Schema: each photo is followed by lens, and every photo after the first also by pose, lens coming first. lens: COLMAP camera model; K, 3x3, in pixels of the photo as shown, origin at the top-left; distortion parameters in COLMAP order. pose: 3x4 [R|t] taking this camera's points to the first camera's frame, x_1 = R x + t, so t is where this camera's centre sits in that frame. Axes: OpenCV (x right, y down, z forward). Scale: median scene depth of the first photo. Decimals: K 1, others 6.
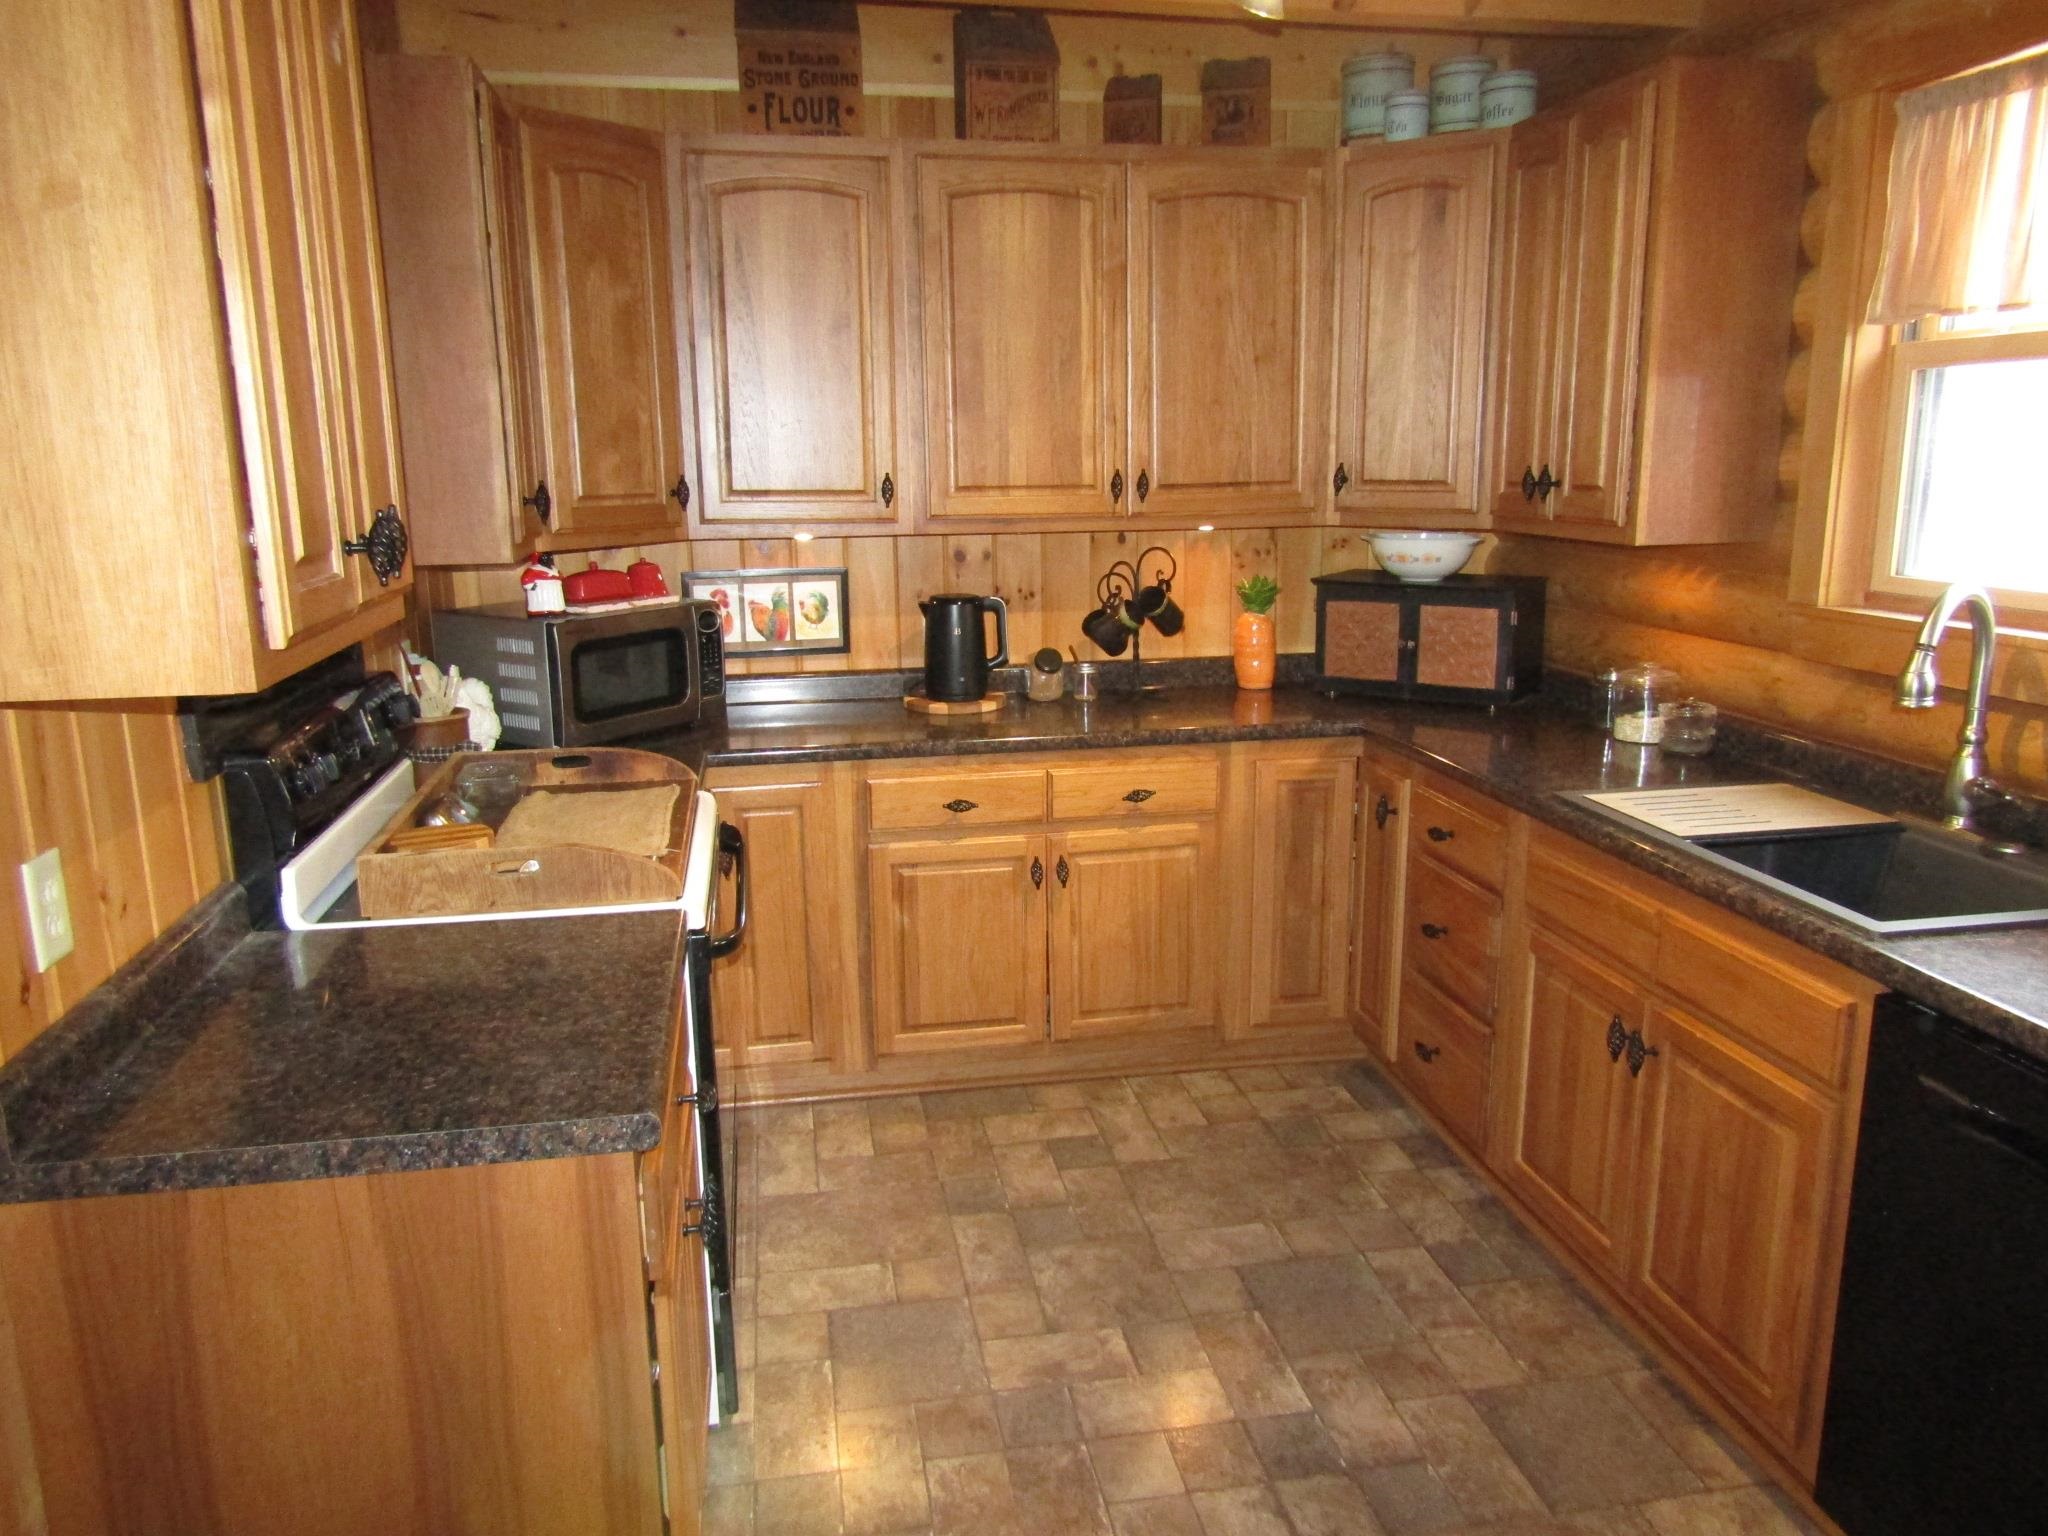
lens RADIAL K [[1451.0, 0, 1025.0], [0, 1451.0, 769.6], [0, 0, 1]] dist [-0.019213, 0.007824]
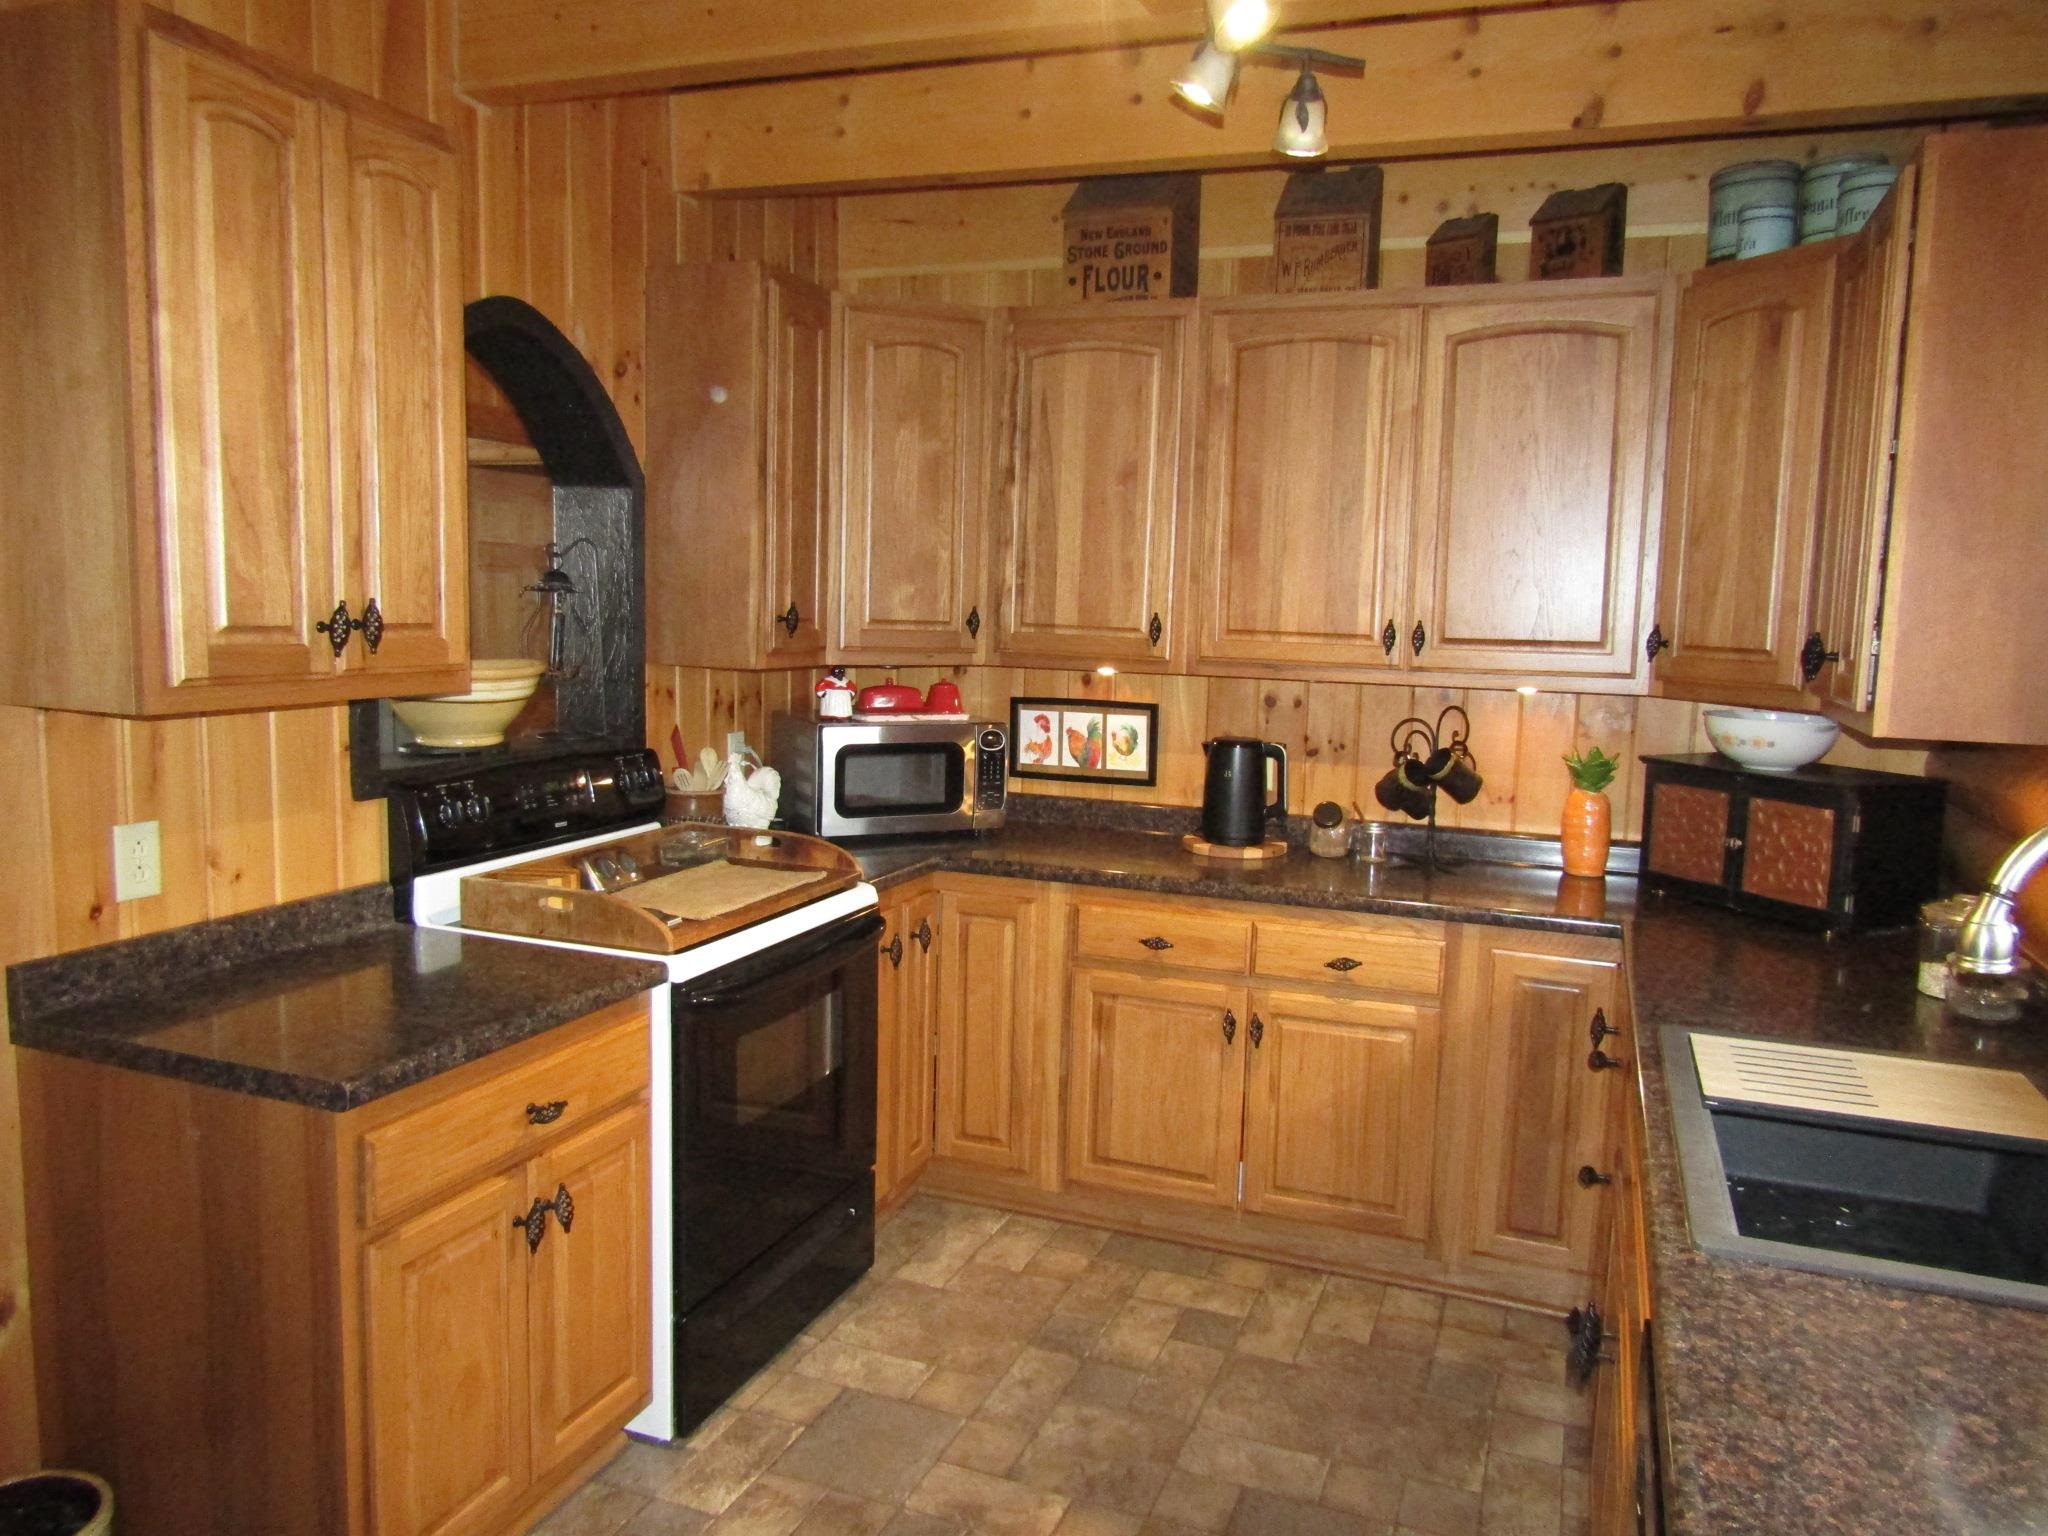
lens RADIAL K [[1451.0, 0, 1025.9], [0, 1451.0, 767.3], [0, 0, 1]] dist [-0.019213, 0.007824]
pose [[0.851431, 0.095391, -0.515718, 0.361690], [-0.149239, 0.986736, -0.063874, -0.016489], [0.502785, 0.131350, 0.854374, 0.085905]]
